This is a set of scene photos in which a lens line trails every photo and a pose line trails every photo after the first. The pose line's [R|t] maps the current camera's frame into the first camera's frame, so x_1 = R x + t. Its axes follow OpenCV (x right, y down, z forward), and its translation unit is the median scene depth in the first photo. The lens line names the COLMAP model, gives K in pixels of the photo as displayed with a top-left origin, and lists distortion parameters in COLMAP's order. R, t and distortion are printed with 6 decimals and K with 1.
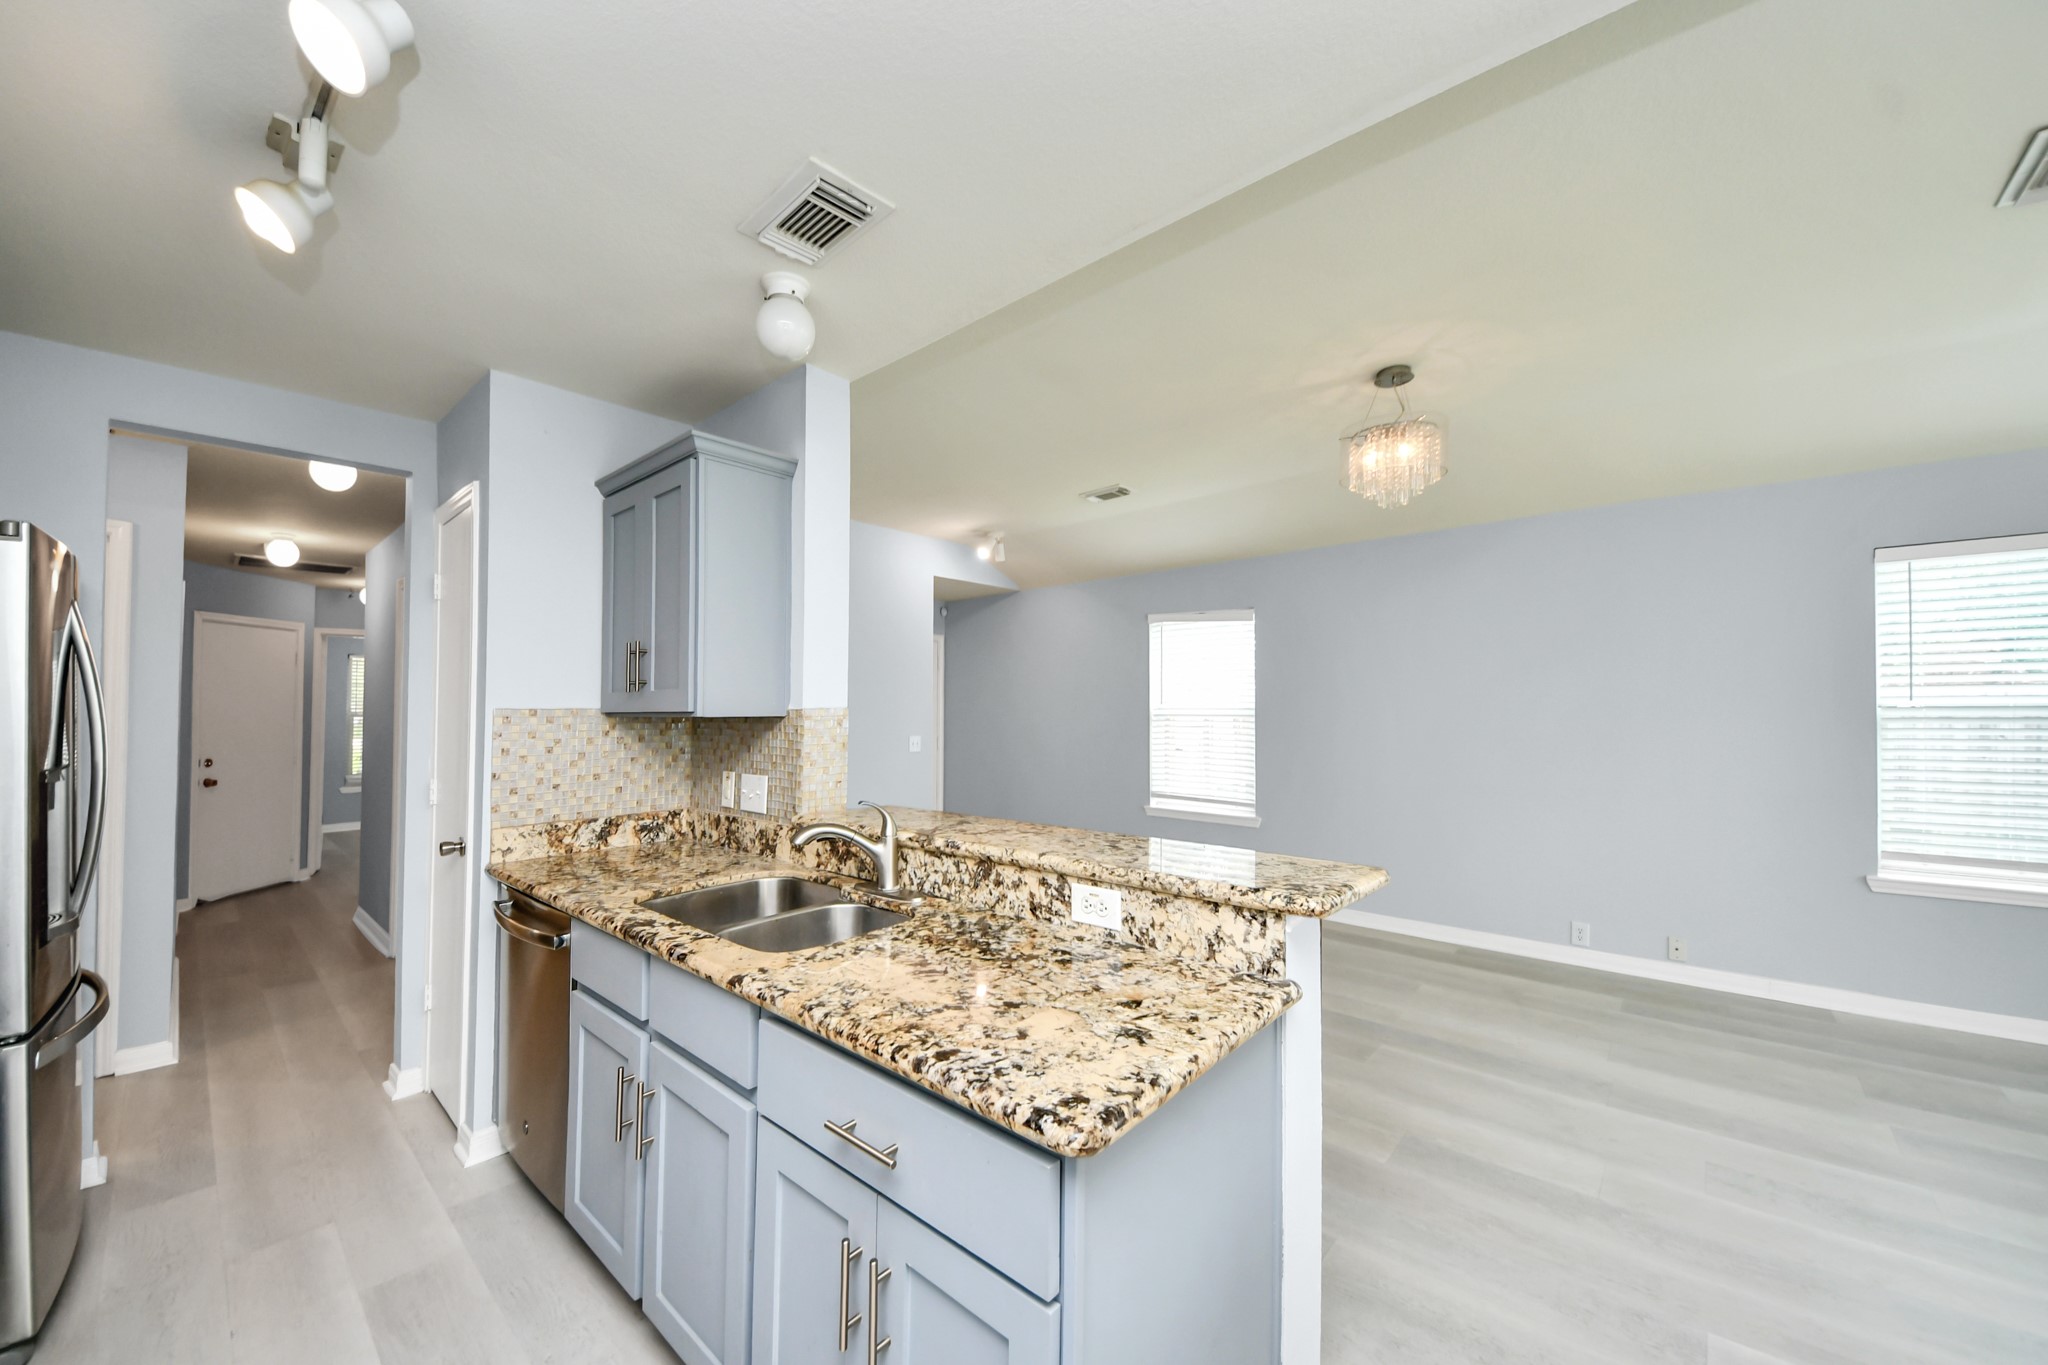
lens RADIAL K [[756.7, 0, 950.4], [0, 756.7, 686.1], [0, 0, 1]] dist [0.040925, -0.027127]
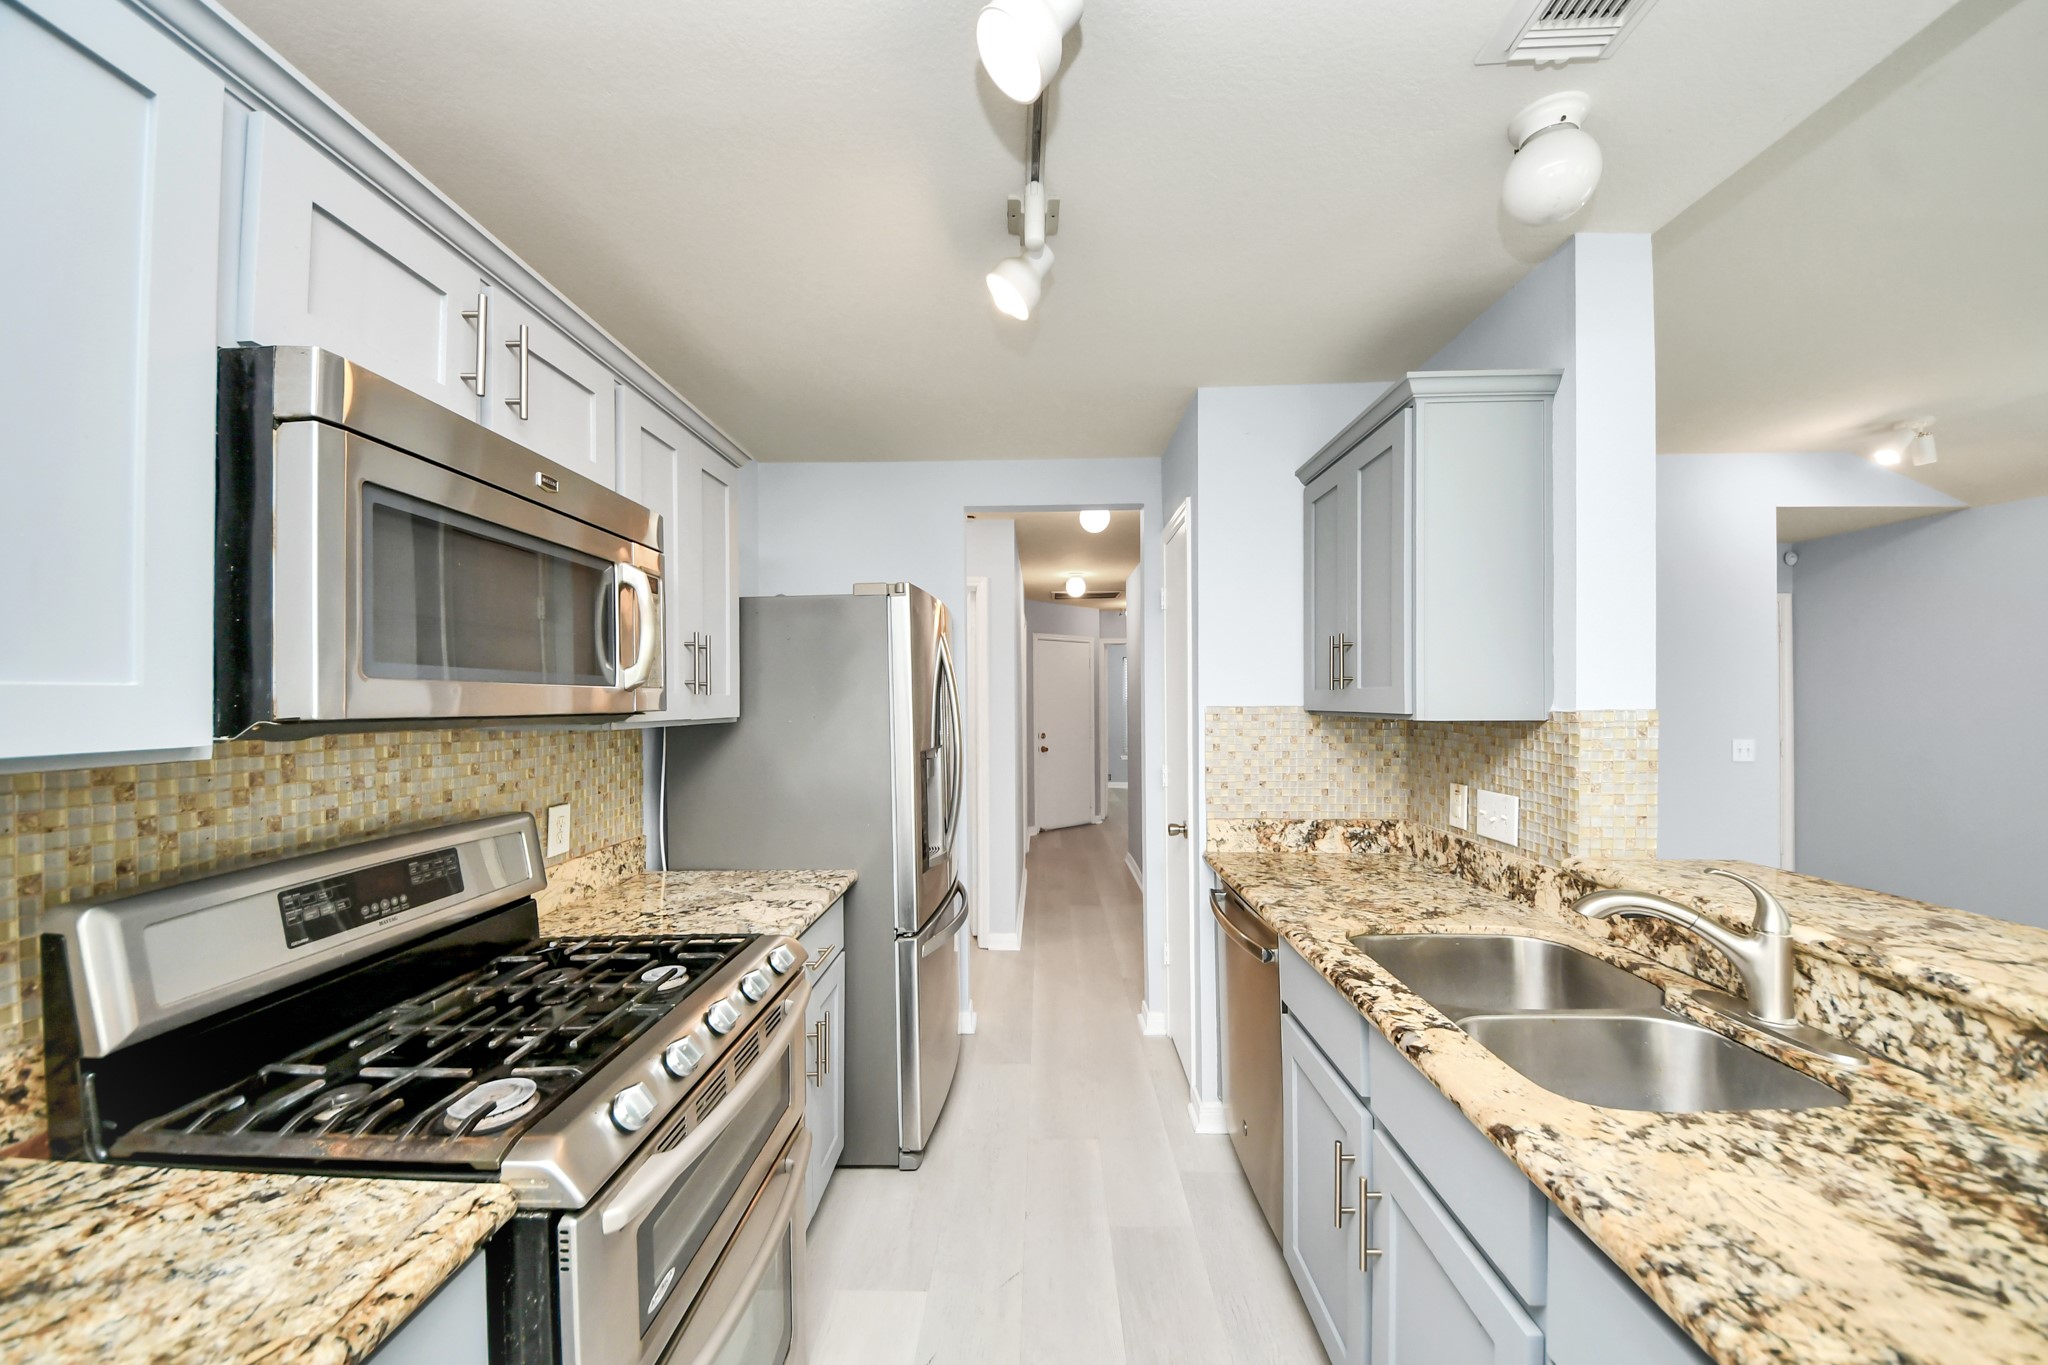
lens RADIAL K [[713.3, 0, 1015.8], [0, 713.3, 686.1], [0, 0, 1]] dist [0.022773, -0.014091]
pose [[0.683684, -0.012879, -0.729664, -0.066582], [0.029660, 0.999509, 0.010150, -0.018922], [0.729175, -0.028581, 0.683730, 0.162976]]
